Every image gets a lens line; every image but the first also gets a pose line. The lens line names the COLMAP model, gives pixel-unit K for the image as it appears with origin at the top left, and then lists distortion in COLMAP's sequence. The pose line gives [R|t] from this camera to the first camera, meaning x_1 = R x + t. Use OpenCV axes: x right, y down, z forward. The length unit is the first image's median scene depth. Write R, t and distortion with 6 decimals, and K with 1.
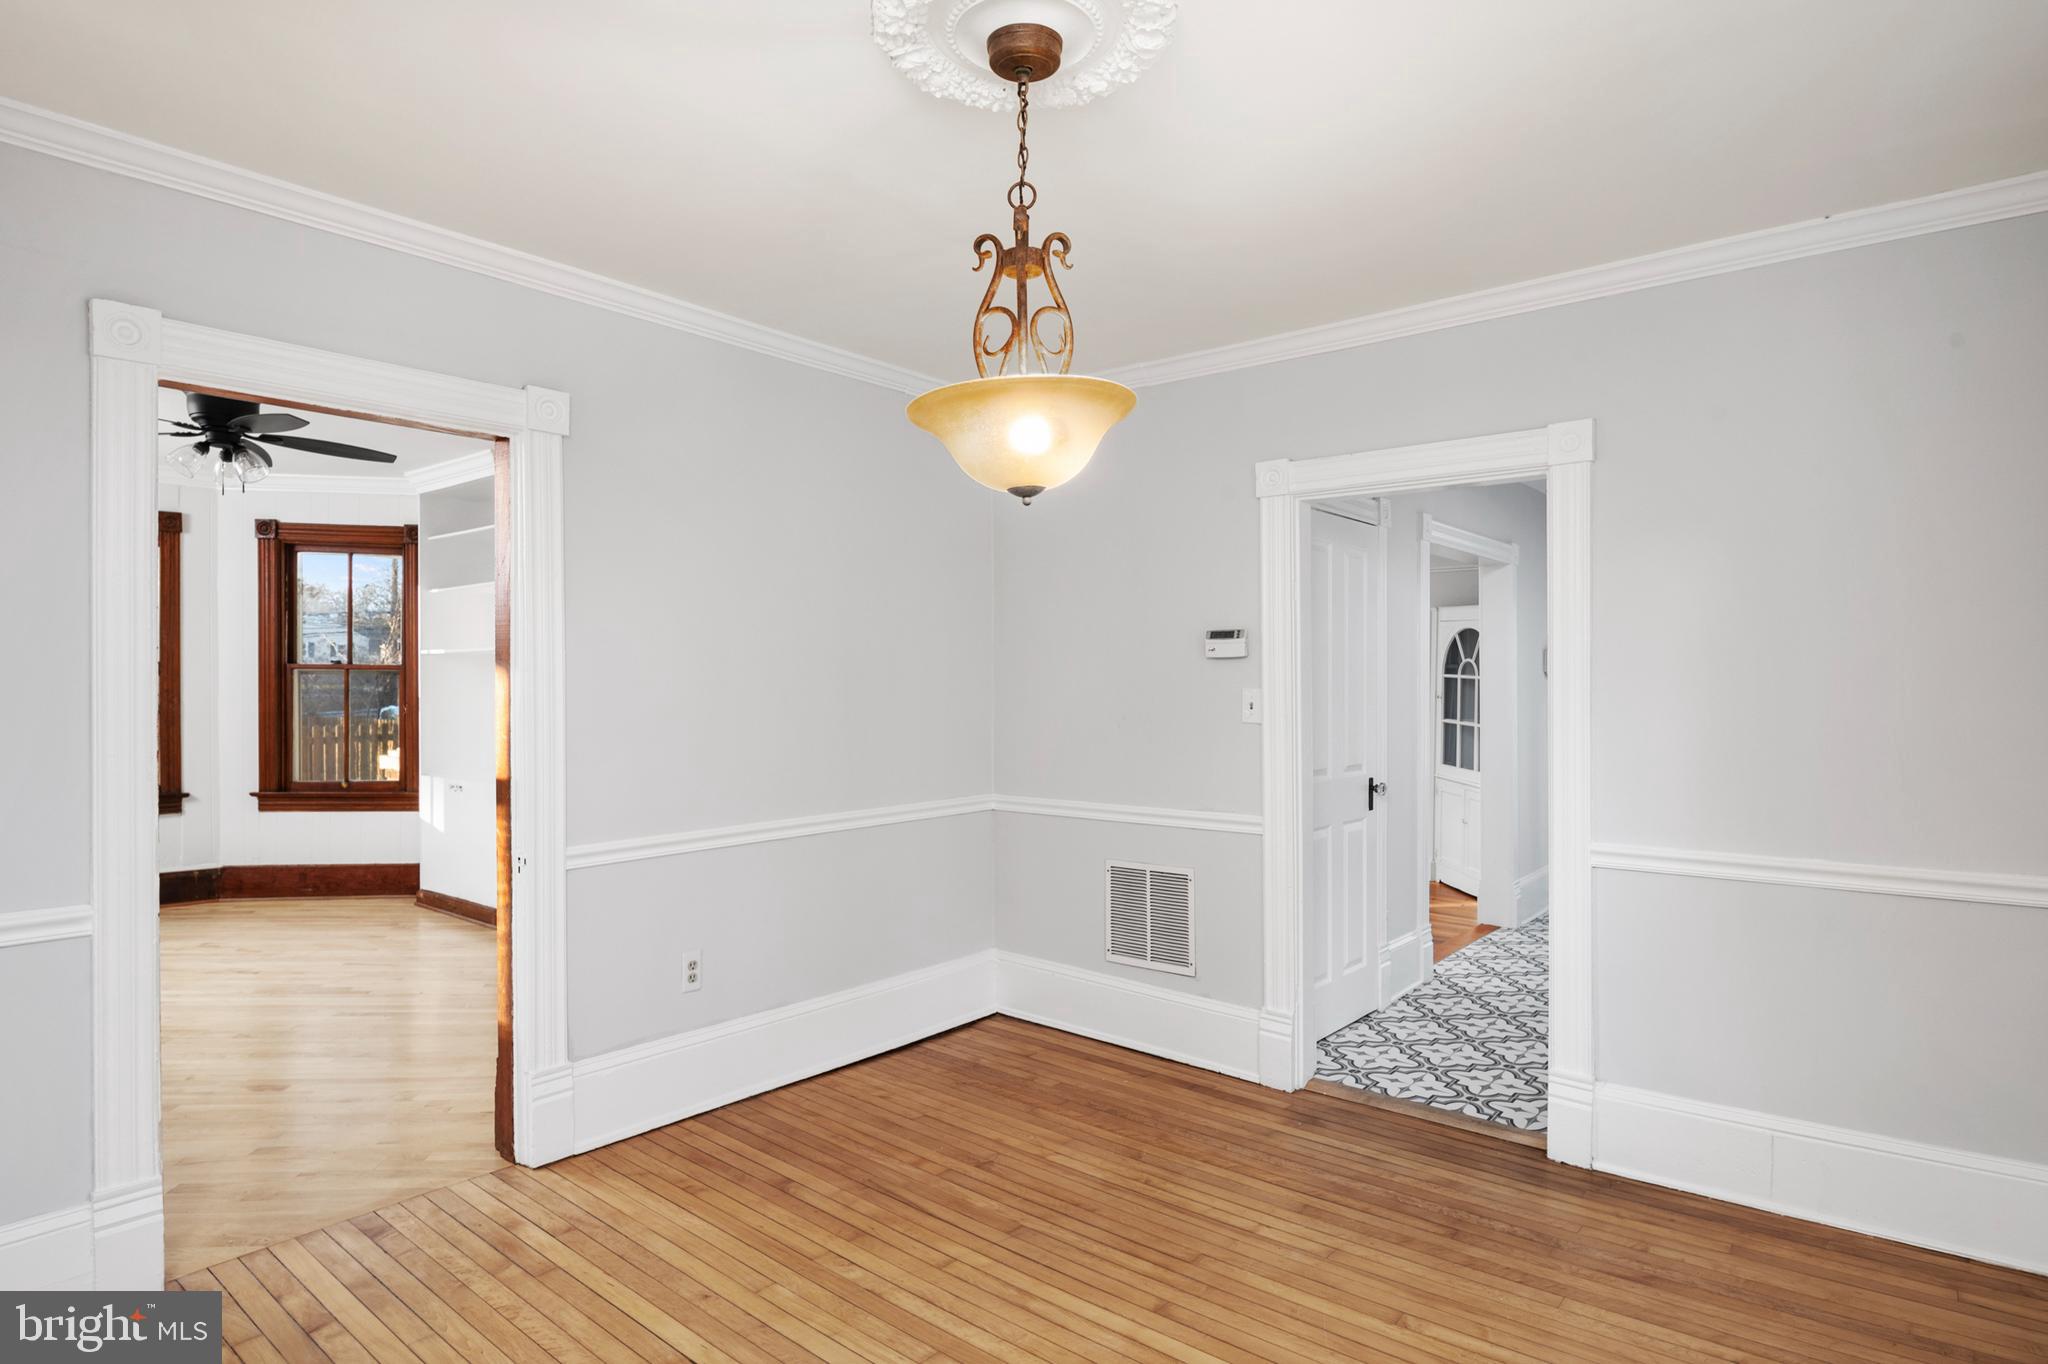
lens RADIAL K [[1112.3, 0, 1024.1], [0, 1112.3, 691.5], [0, 0, 1]] dist [-0.011414, -0.000624]
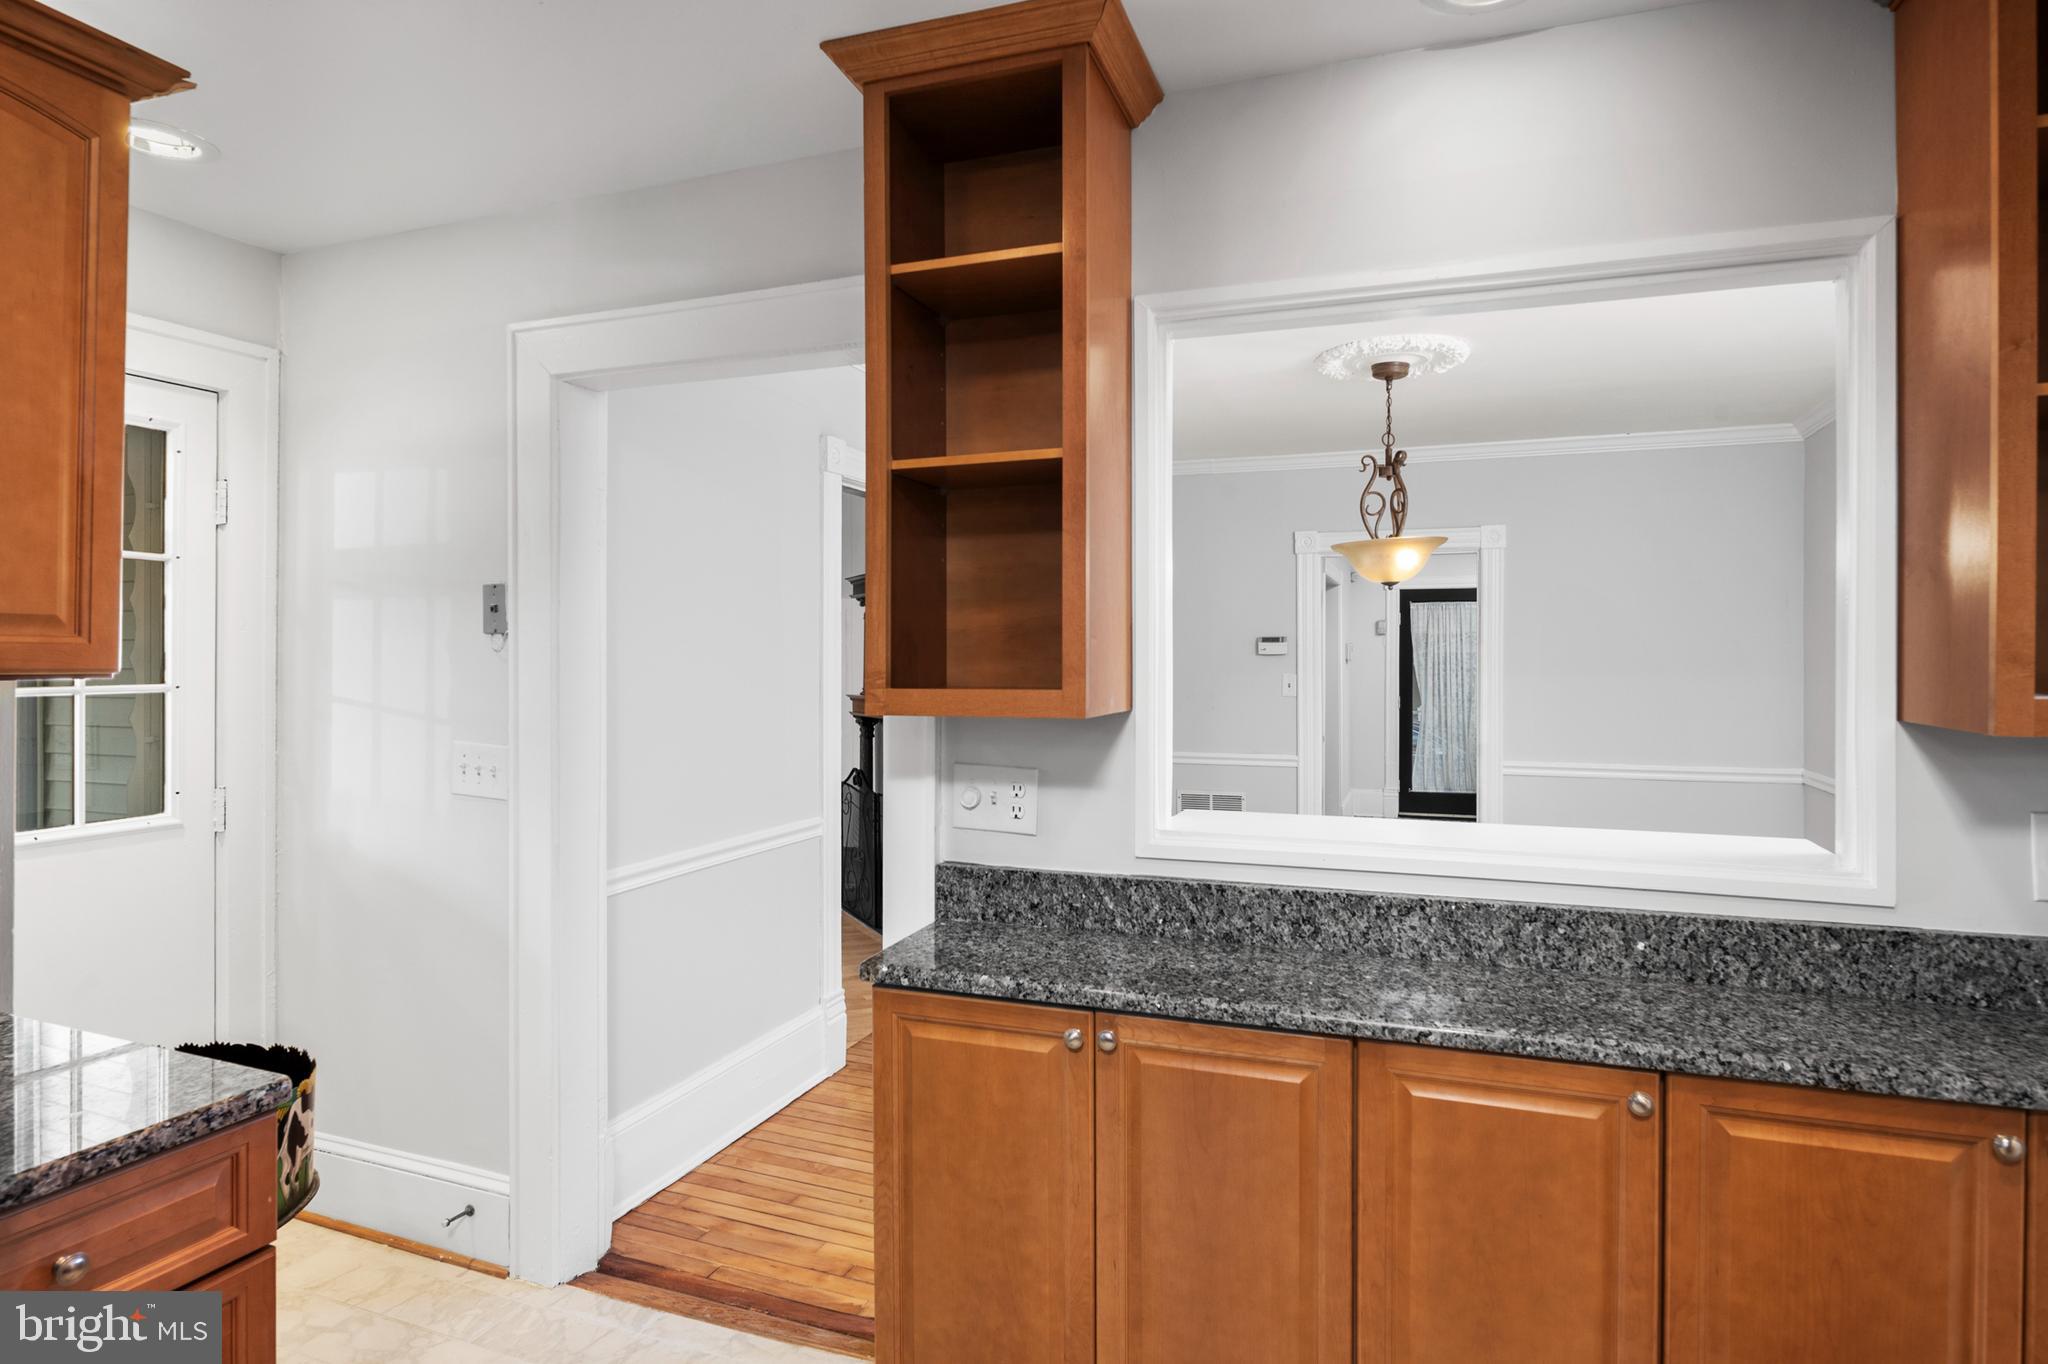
lens RADIAL K [[1112.3, 0, 1018.4], [0, 1112.3, 674.4], [0, 0, 1]] dist [-0.011414, -0.000624]
pose [[0.947061, 0.000292, 0.321053, -1.071176], [-0.003746, 0.999942, 0.010140, -0.027717], [-0.321031, -0.010806, 0.947007, -0.590801]]
